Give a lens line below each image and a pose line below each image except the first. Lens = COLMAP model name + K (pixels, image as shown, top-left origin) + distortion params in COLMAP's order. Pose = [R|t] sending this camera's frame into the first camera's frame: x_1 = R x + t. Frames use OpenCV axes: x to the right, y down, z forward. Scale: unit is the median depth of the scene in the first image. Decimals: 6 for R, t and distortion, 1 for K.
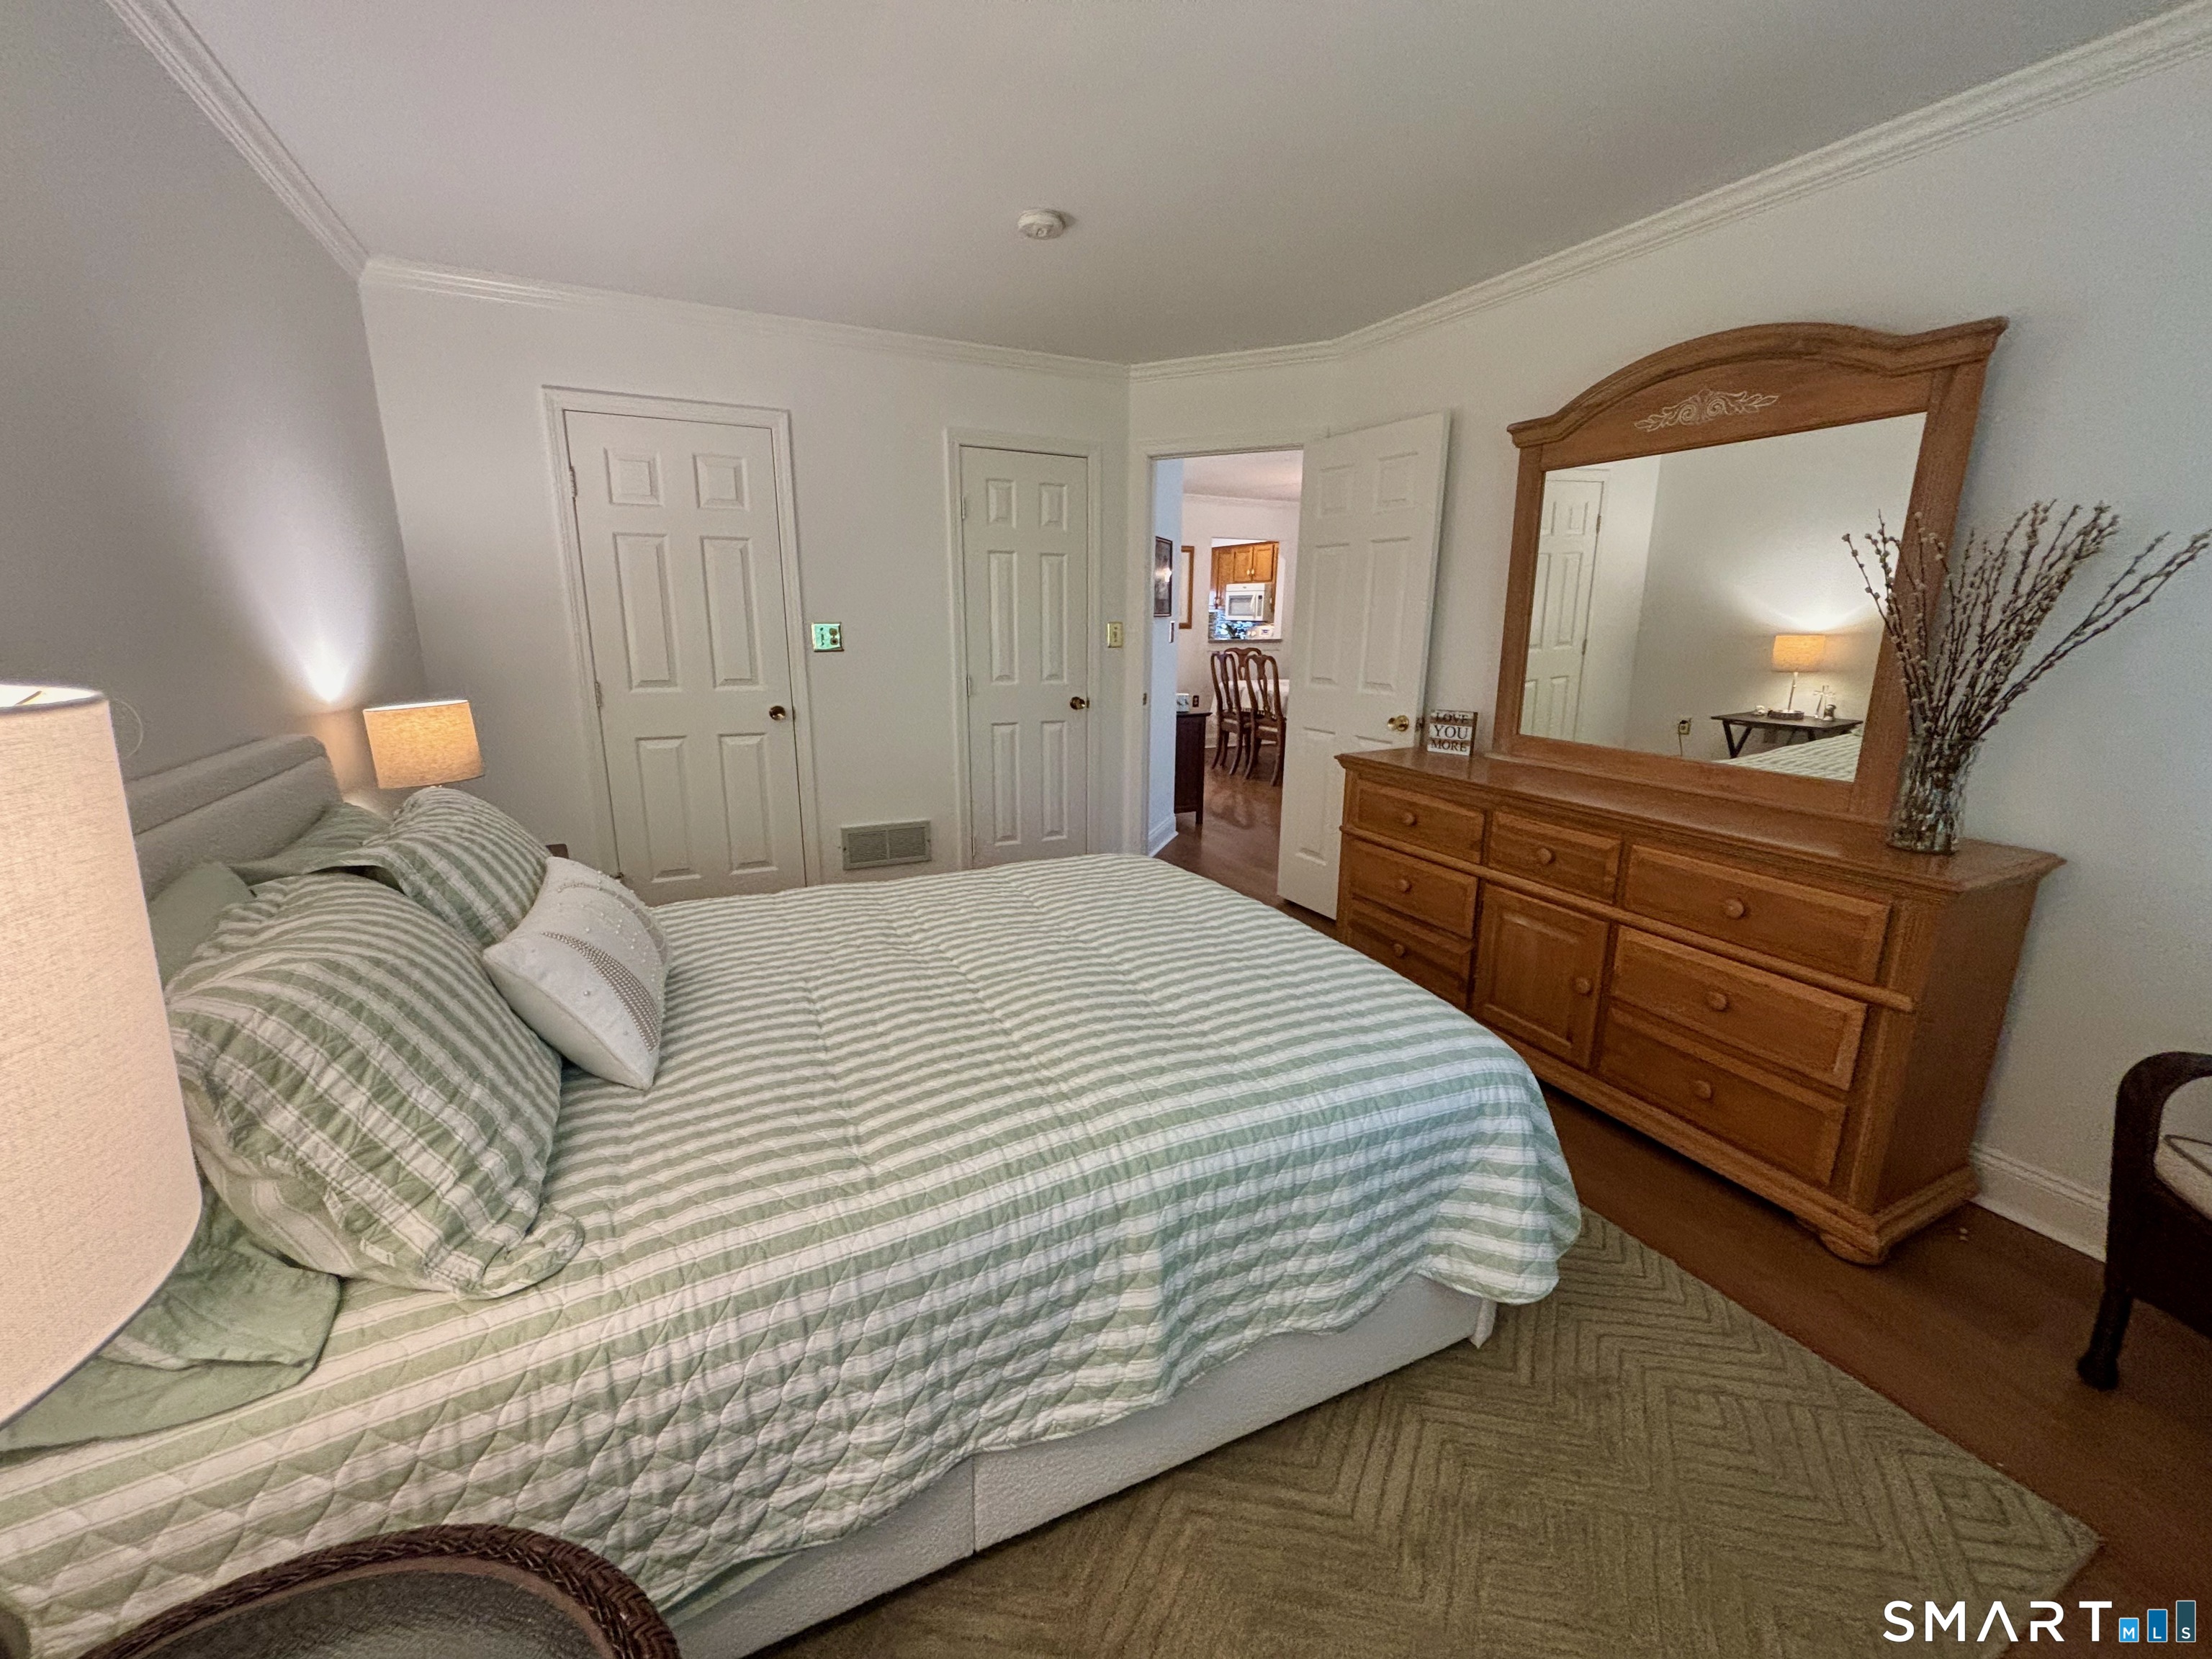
lens RADIAL K [[891.5, 0, 1105.4], [0, 891.5, 830.7], [0, 0, 1]] dist [0.009480, -0.000027]
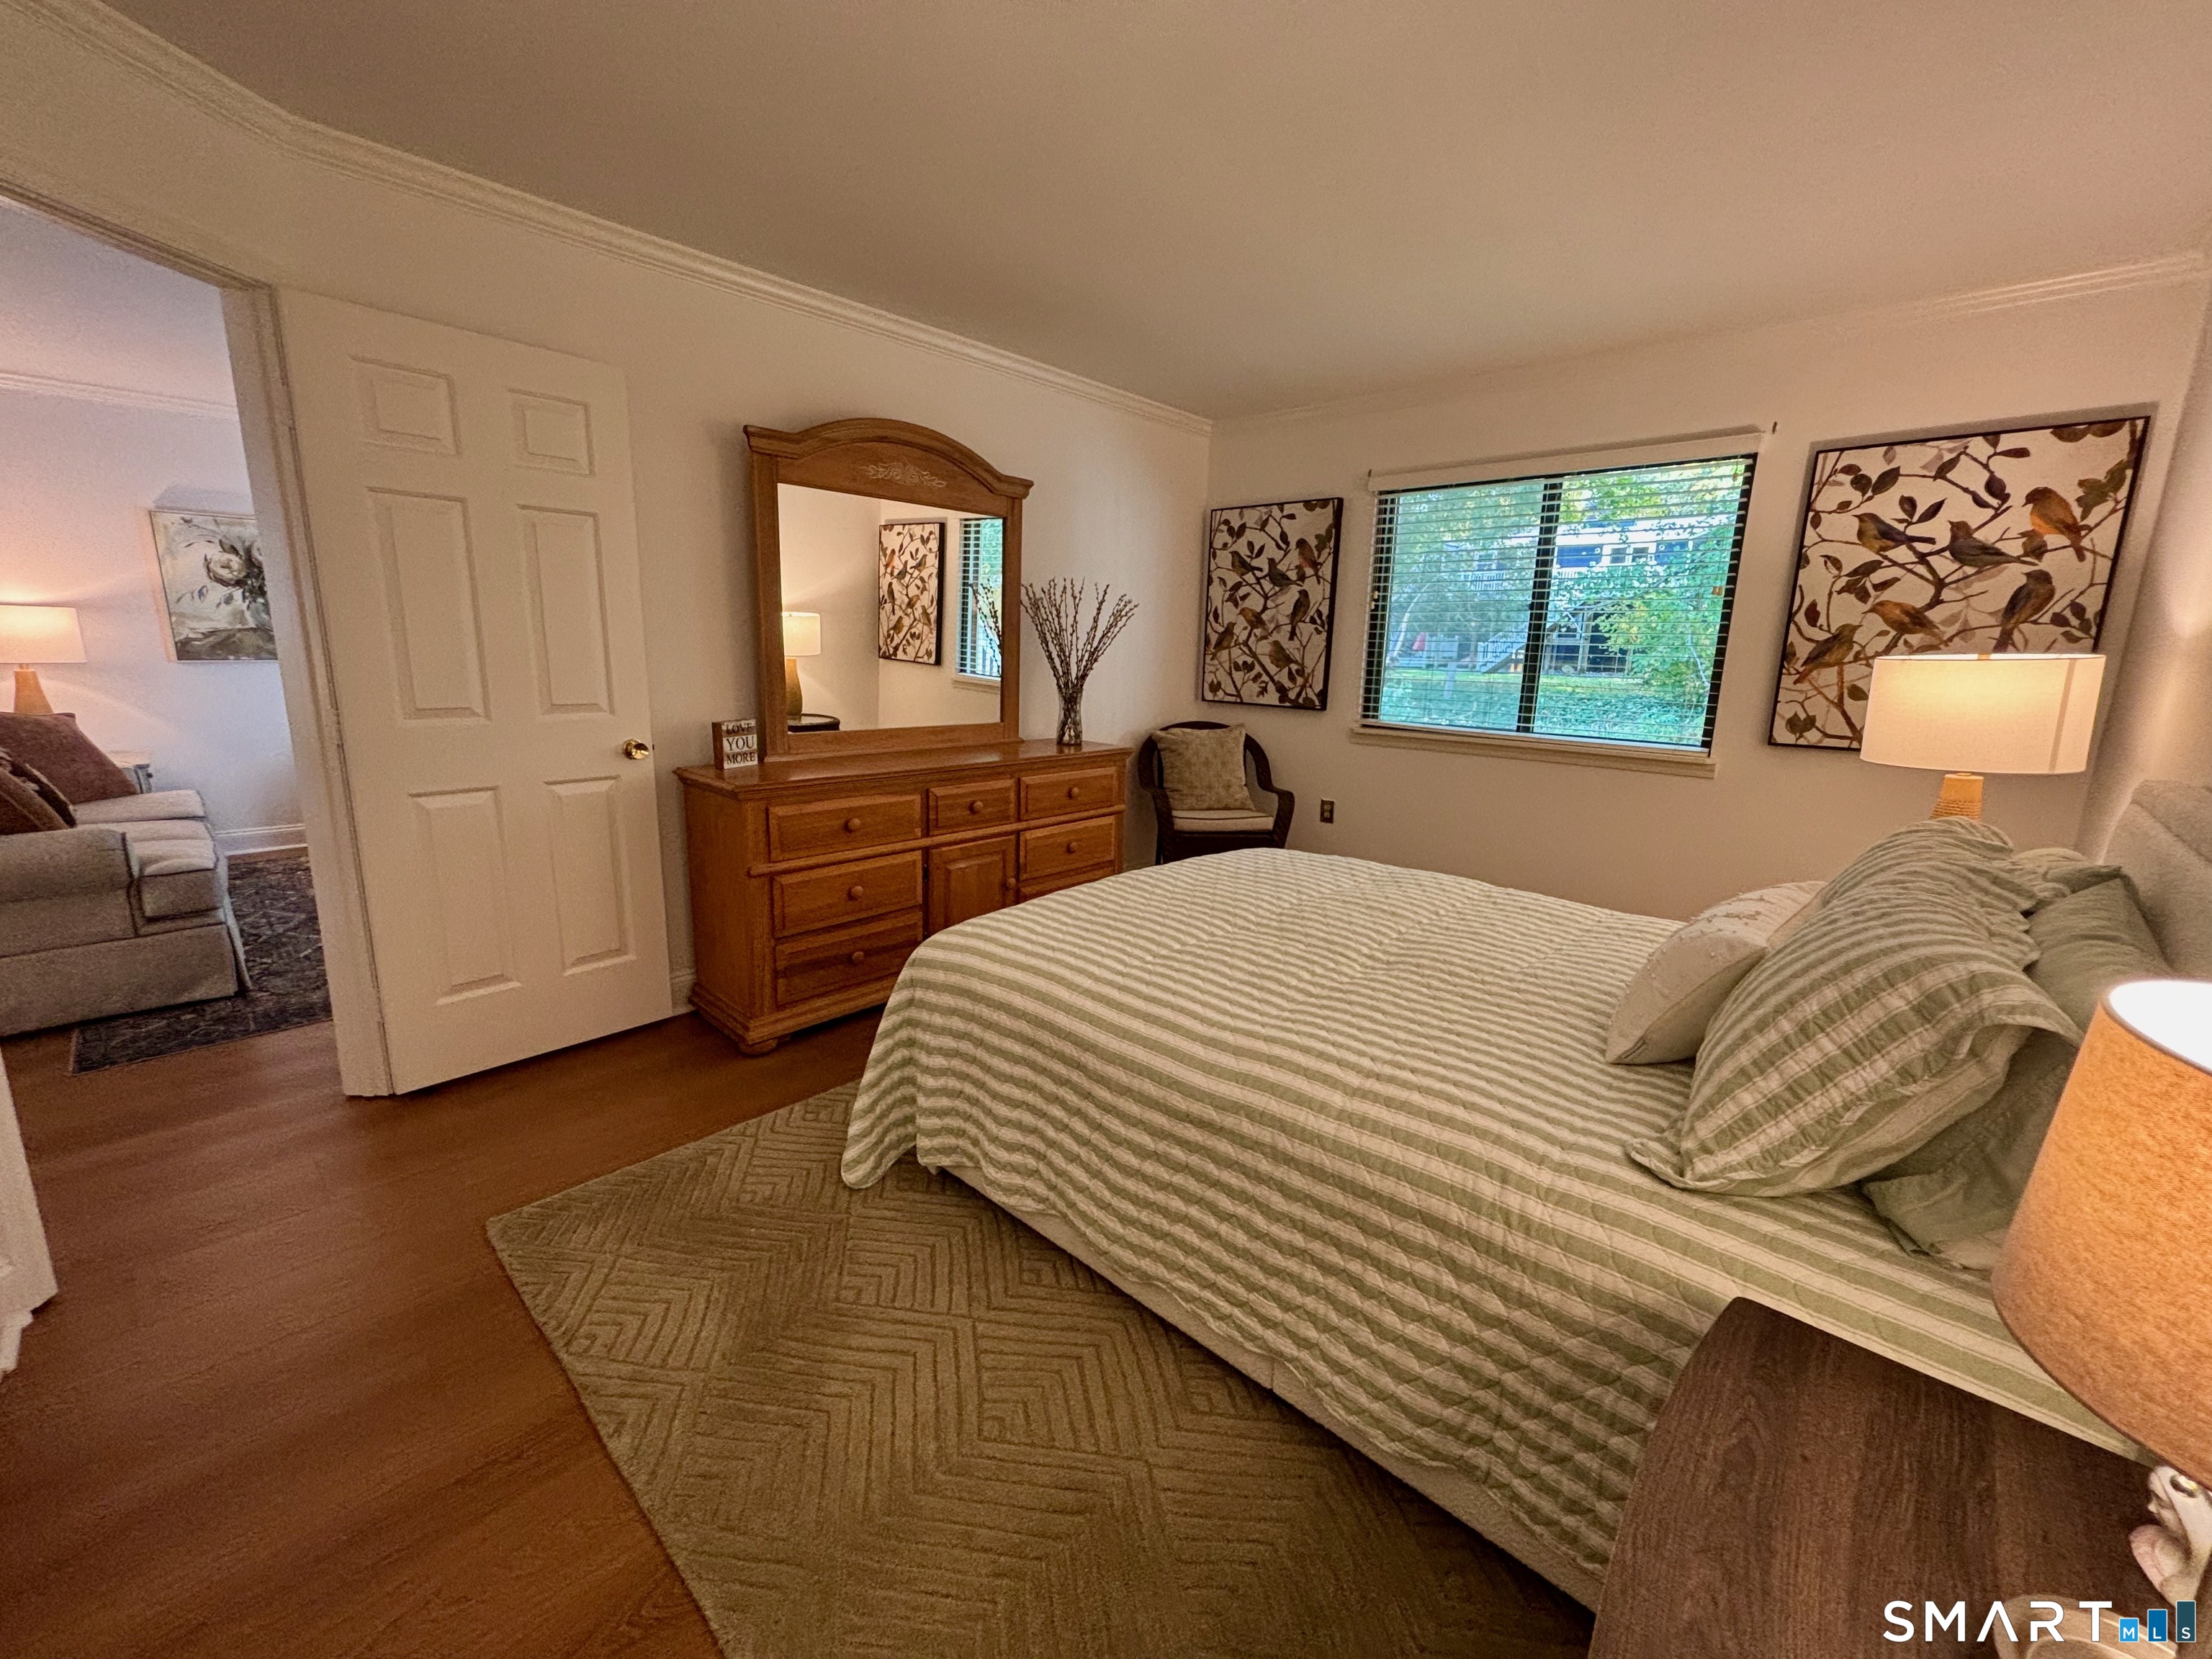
lens RADIAL K [[891.4, 0, 1106.0], [0, 891.4, 829.5], [0, 0, 1]] dist [0.002071, 0.000510]
pose [[-0.350152, -0.202332, 0.914579, -0.711211], [0.199336, 0.937931, 0.283815, -0.249633], [-0.915237, 0.281687, -0.288086, 1.103690]]
